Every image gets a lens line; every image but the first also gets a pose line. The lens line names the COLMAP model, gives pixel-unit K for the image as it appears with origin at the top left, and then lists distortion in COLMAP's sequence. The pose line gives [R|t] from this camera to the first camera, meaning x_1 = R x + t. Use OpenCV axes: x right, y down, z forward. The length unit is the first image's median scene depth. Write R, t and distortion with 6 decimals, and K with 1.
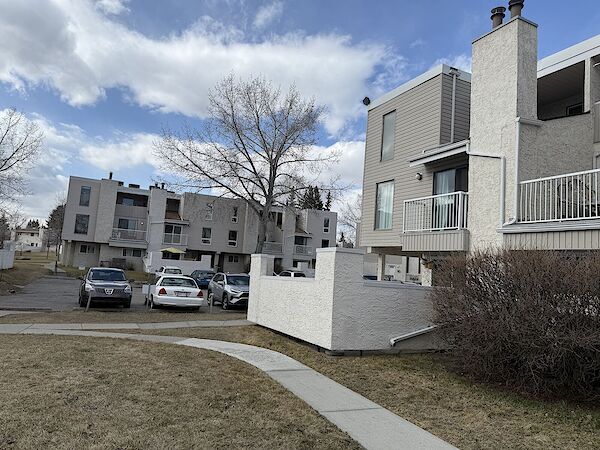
lens RADIAL K [[432.4, 0, 298.8], [0, 432.4, 226.8], [0, 0, 1]] dist [-0.000545, -0.001413]
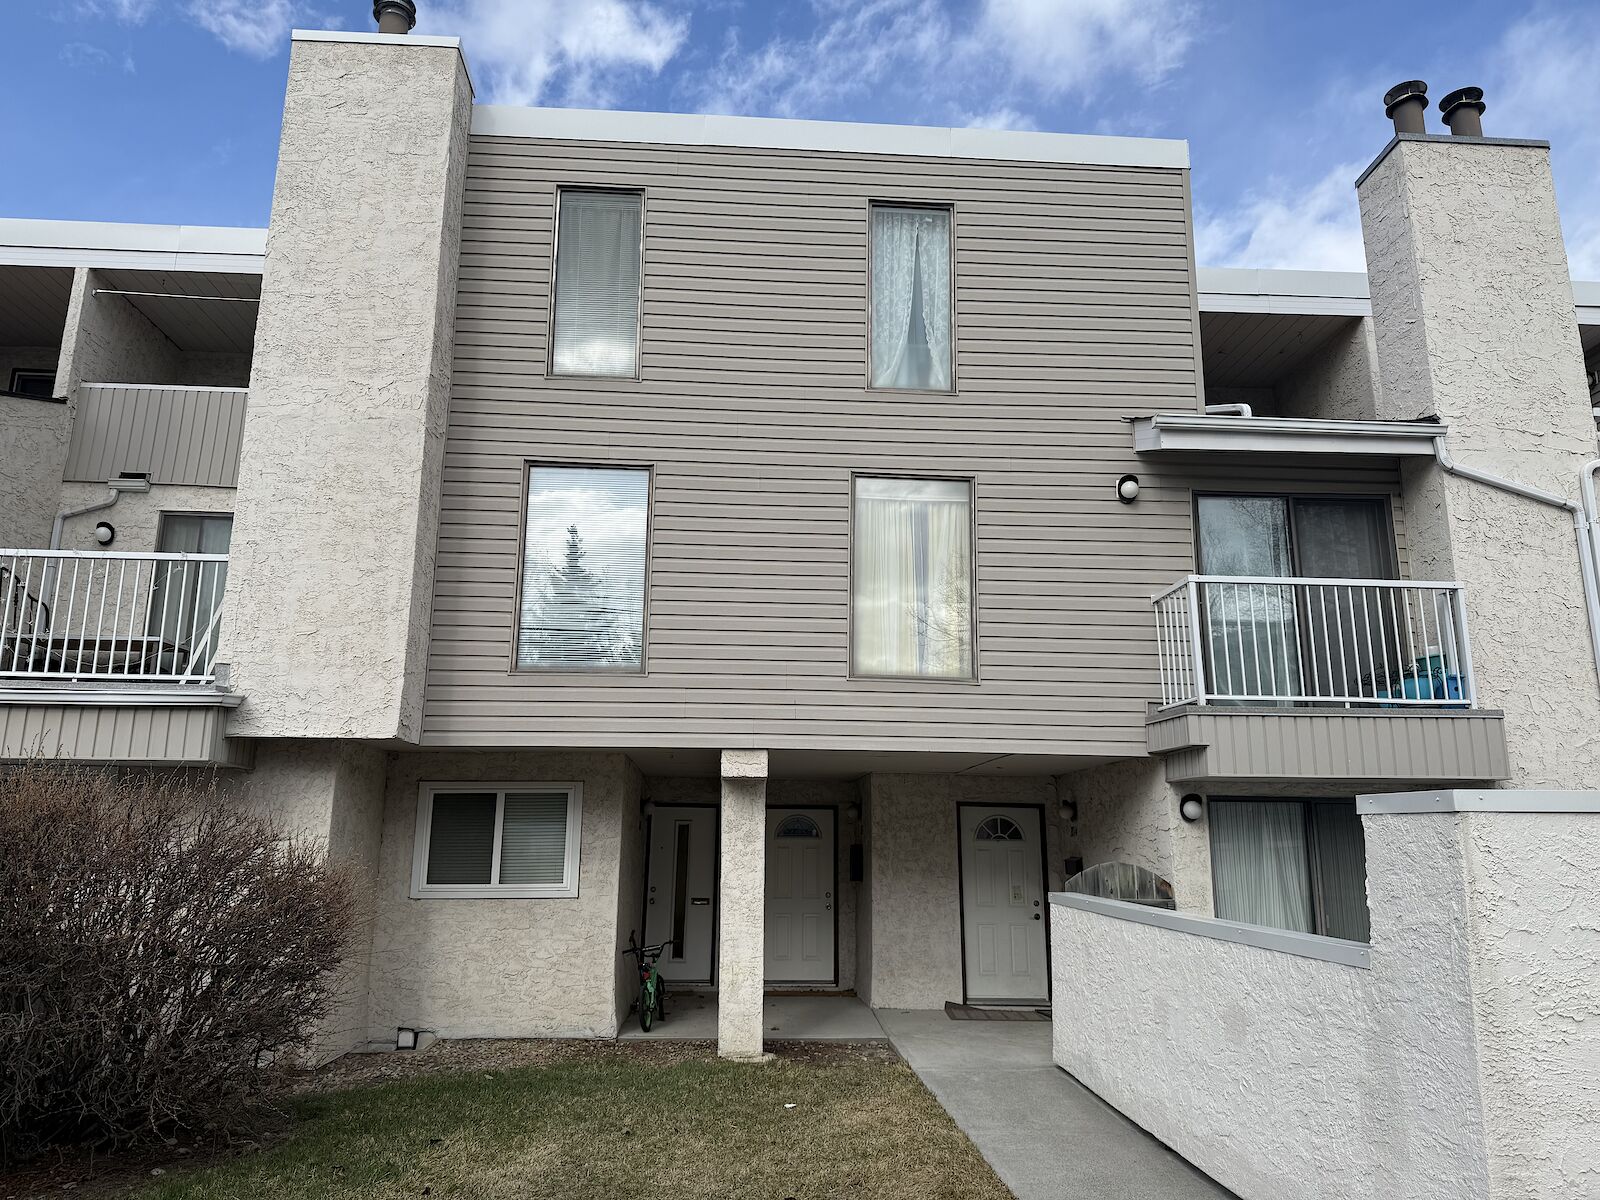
lens RADIAL K [[1153.1, 0, 795.6], [0, 1153.1, 599.0], [0, 0, 1]] dist [-0.000545, -0.001413]
pose [[0.375074, 0.148703, 0.914990, -0.464826], [-0.070035, 0.988774, -0.131986, 0.060655], [-0.924345, -0.014577, 0.381278, 1.030562]]
